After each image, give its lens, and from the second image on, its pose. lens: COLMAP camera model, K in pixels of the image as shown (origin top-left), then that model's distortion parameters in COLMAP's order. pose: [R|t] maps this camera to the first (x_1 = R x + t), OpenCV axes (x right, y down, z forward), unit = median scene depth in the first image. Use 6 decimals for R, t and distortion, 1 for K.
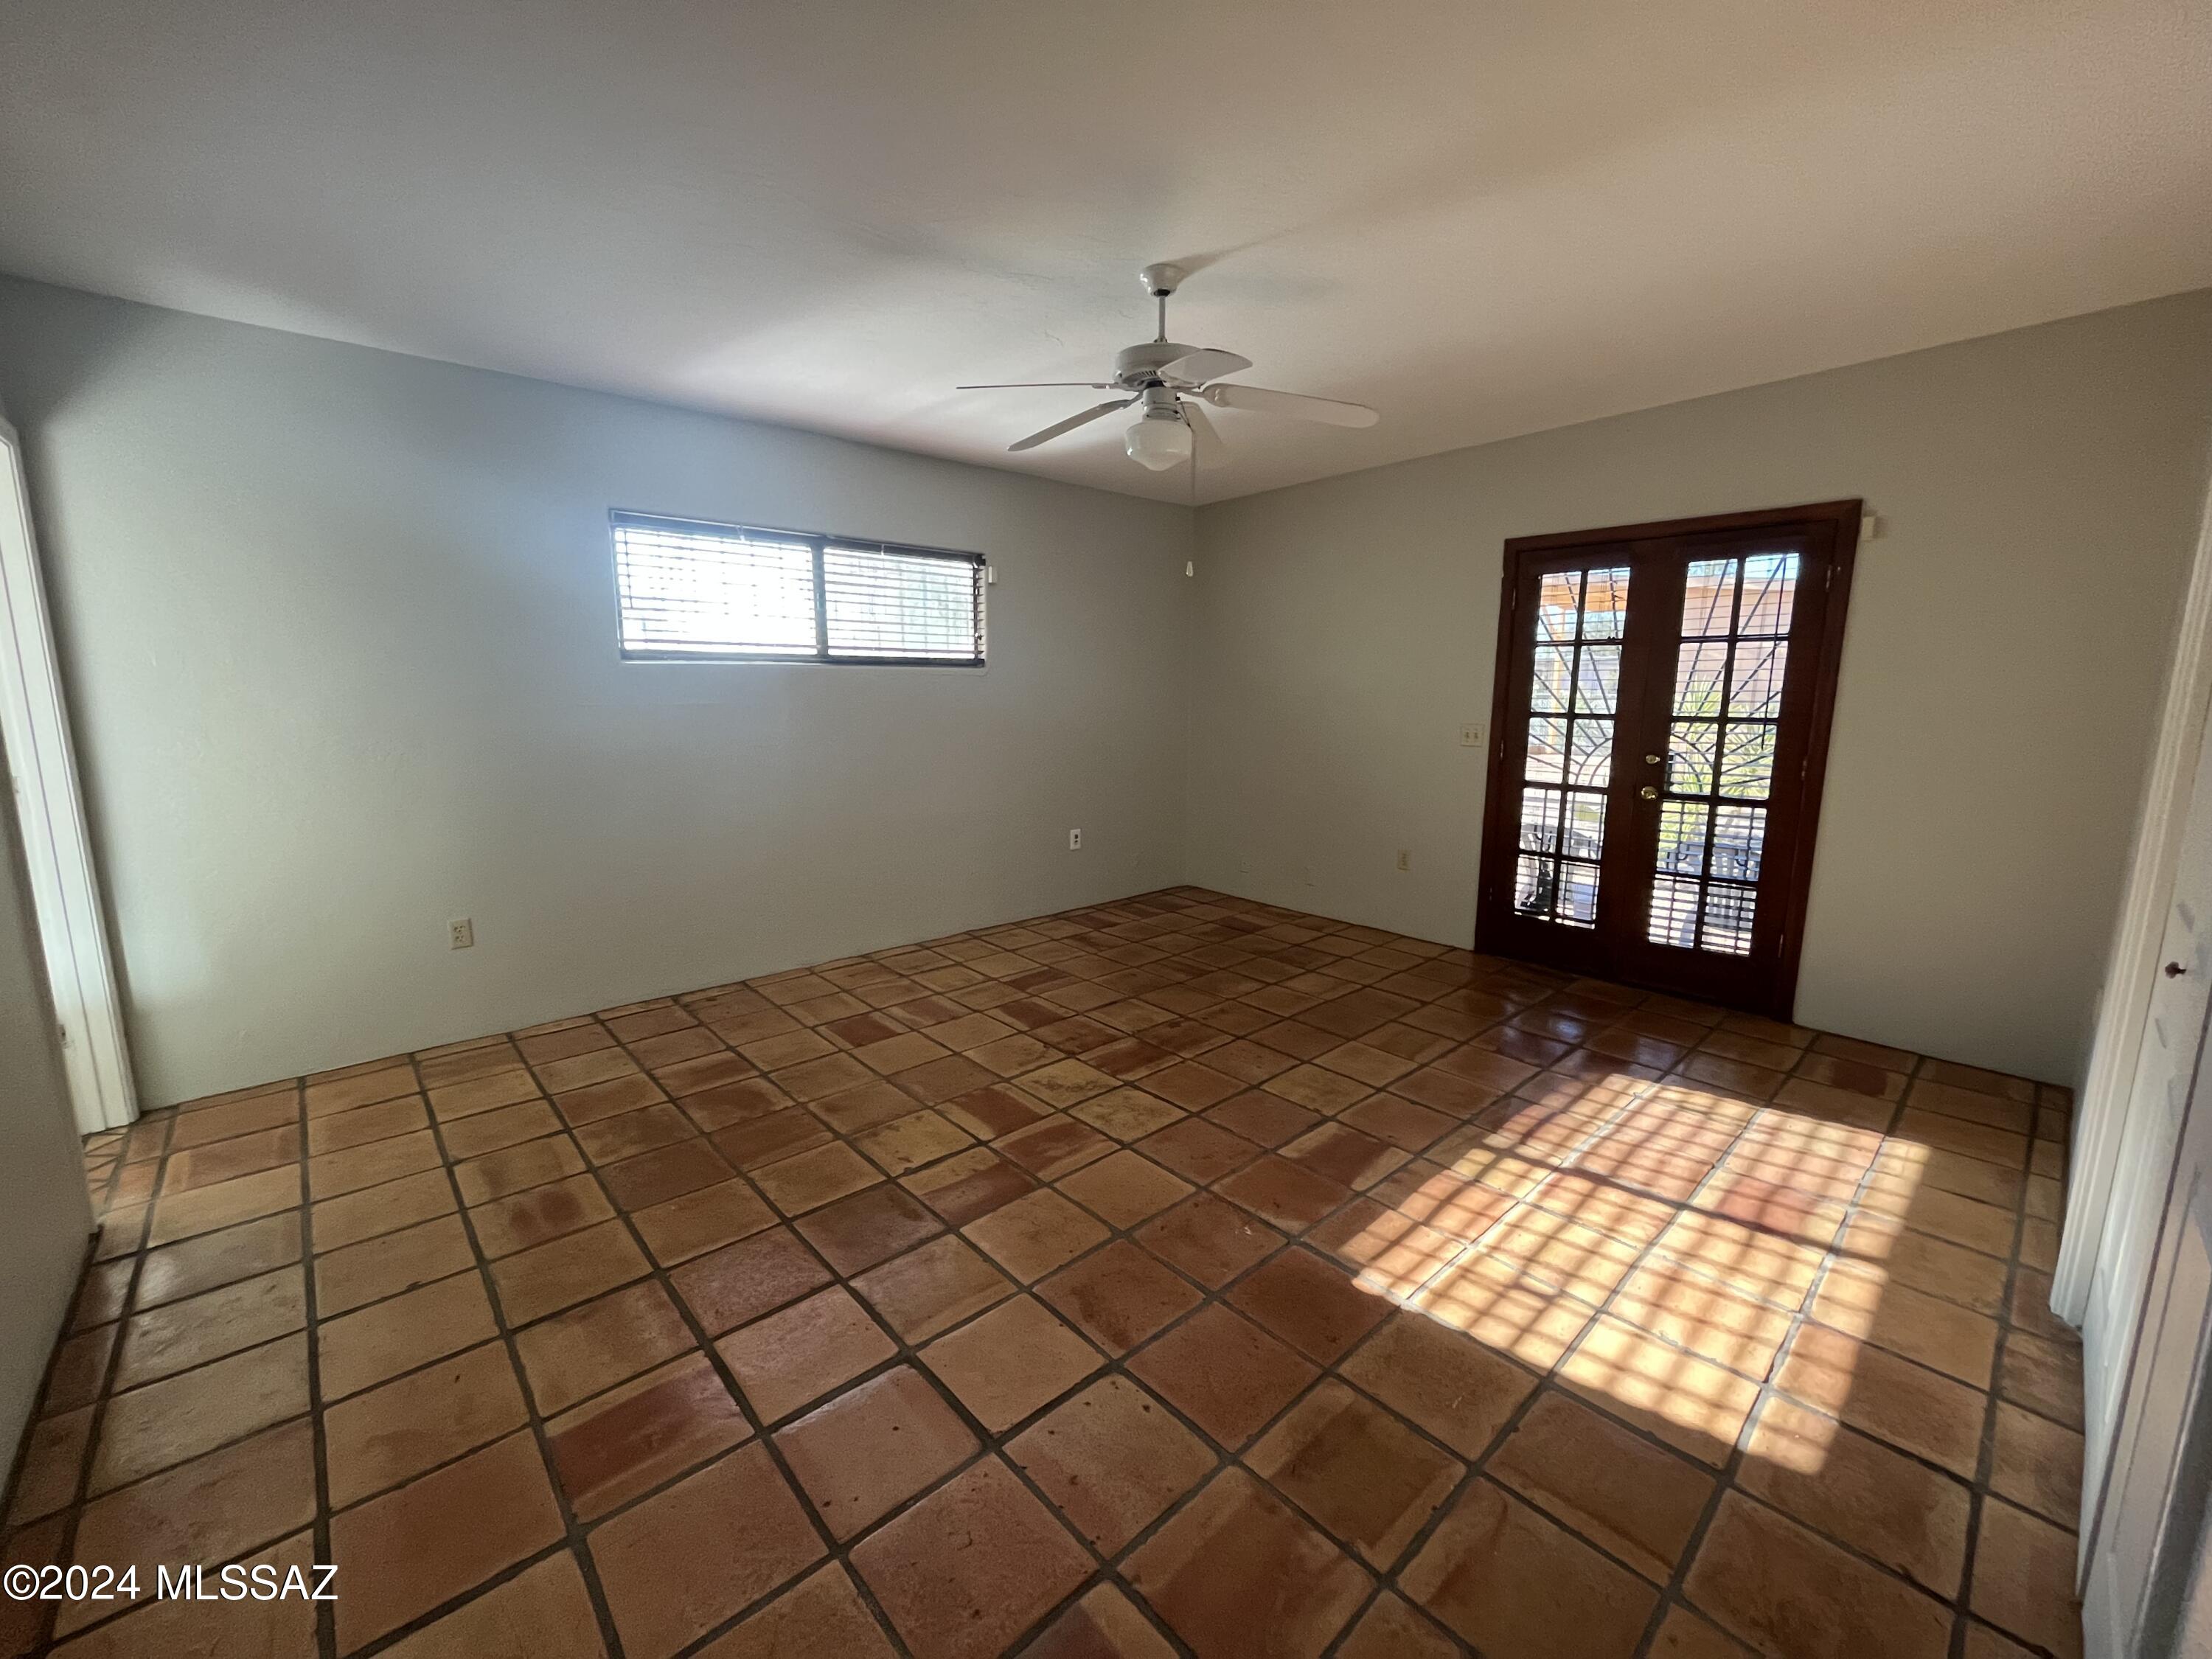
lens RADIAL K [[891.7, 0, 1100.3], [0, 891.7, 827.1], [0, 0, 1]] dist [-0.002462, -0.000498]
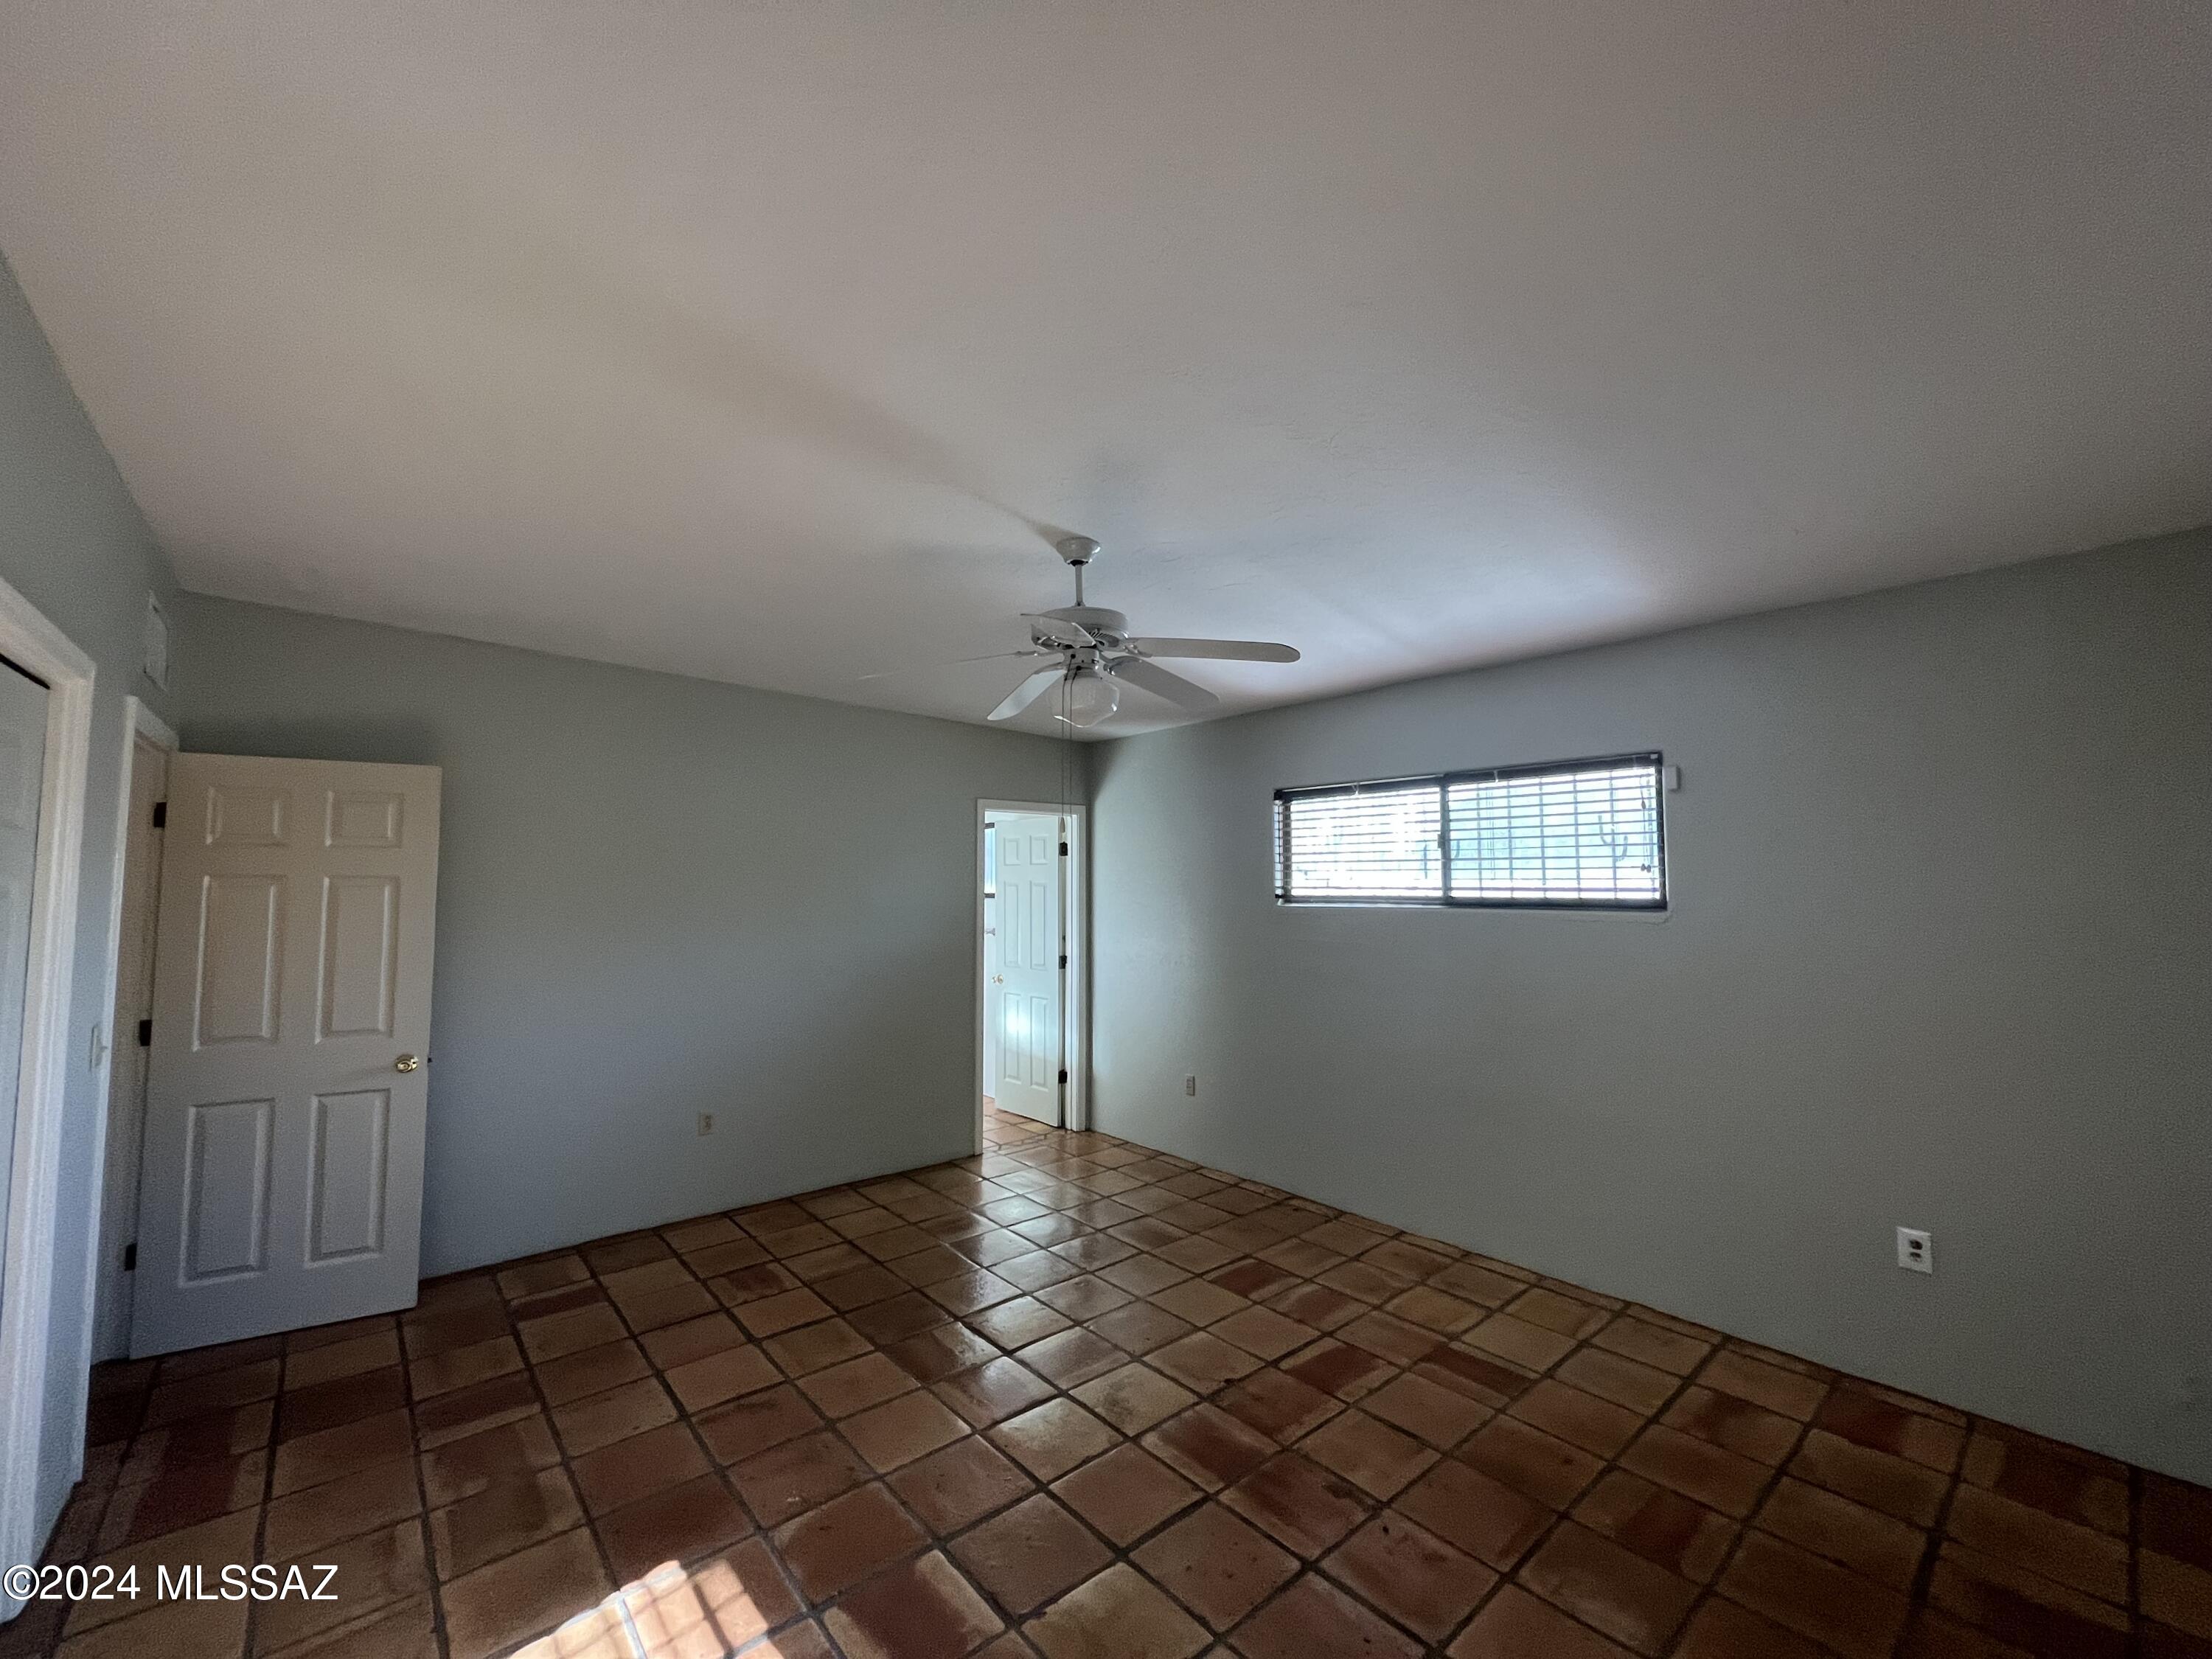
lens RADIAL K [[891.7, 0, 1102.7], [0, 891.7, 834.8], [0, 0, 1]] dist [-0.002462, -0.000498]
pose [[-0.024890, -0.062784, -0.997717, 0.955205], [-0.161207, 0.985216, -0.057975, -0.219086], [0.986607, 0.159396, -0.034643, 1.007821]]
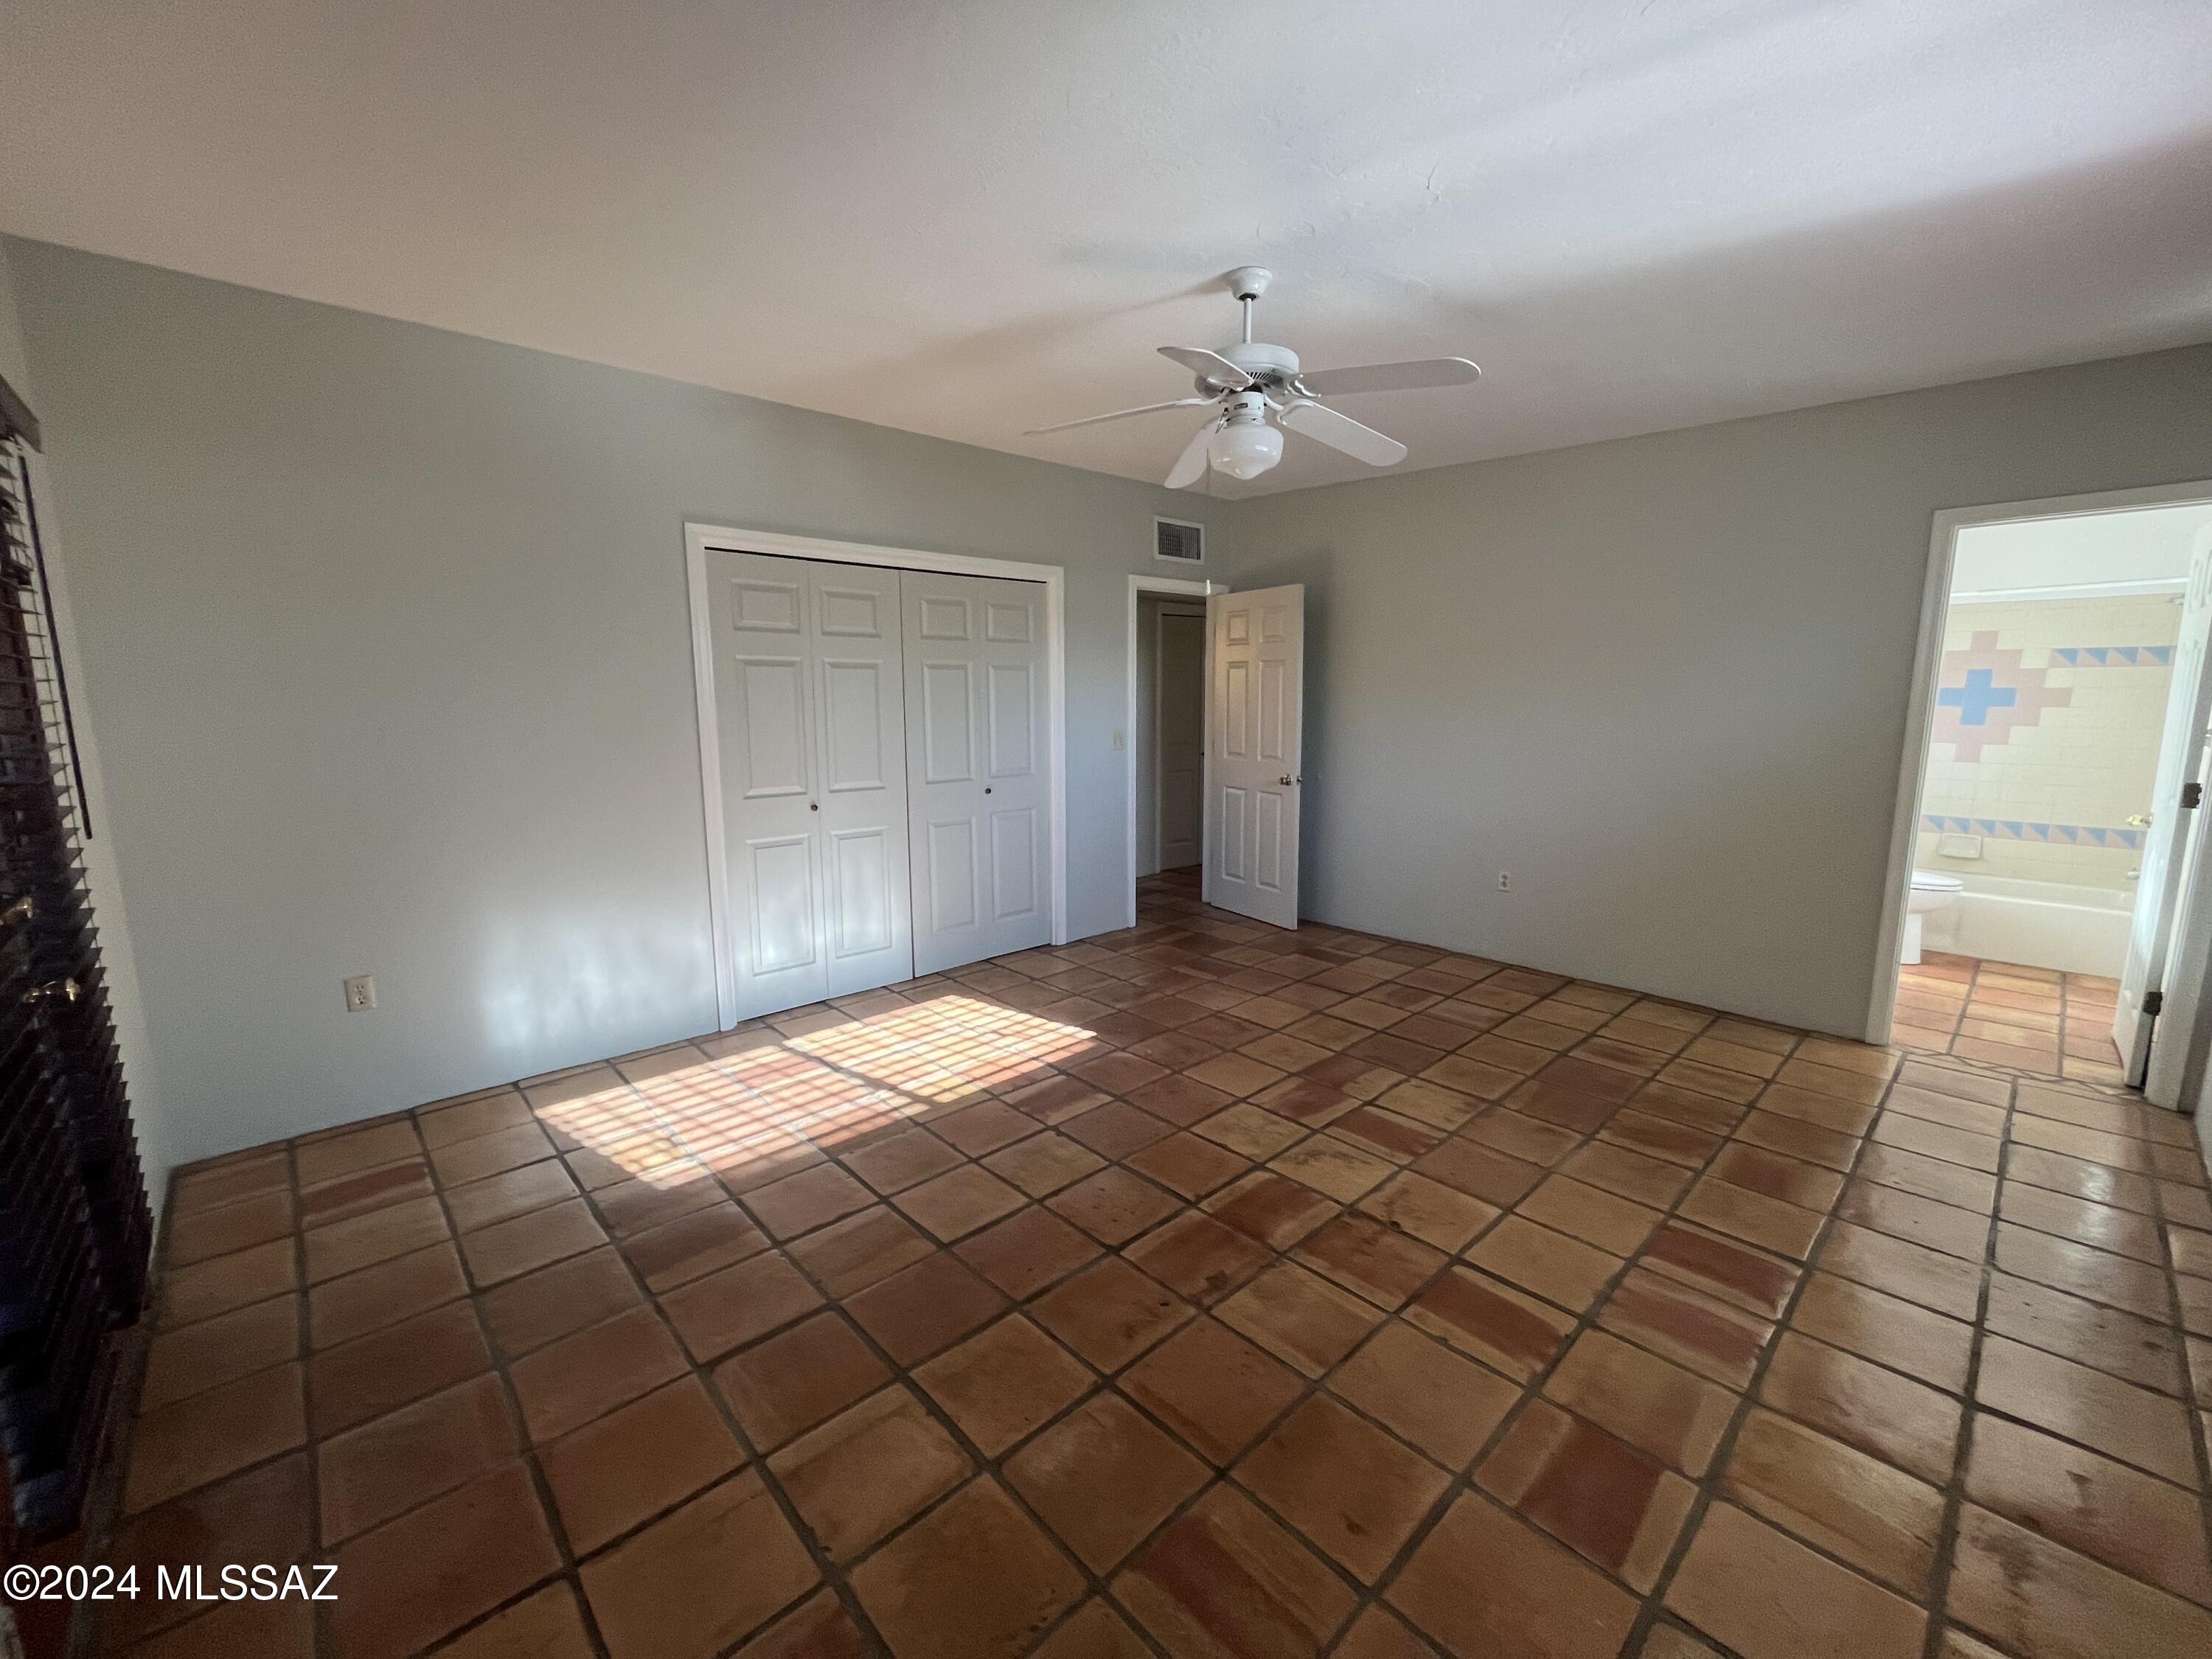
lens RADIAL K [[891.7, 0, 1109.9], [0, 891.7, 831.8], [0, 0, 1]] dist [-0.002462, -0.000498]
pose [[-0.999782, 0.001481, -0.020836, 0.215125], [-0.005099, 0.949995, 0.312223, -0.318989], [0.020257, 0.312262, -0.949780, 1.891002]]
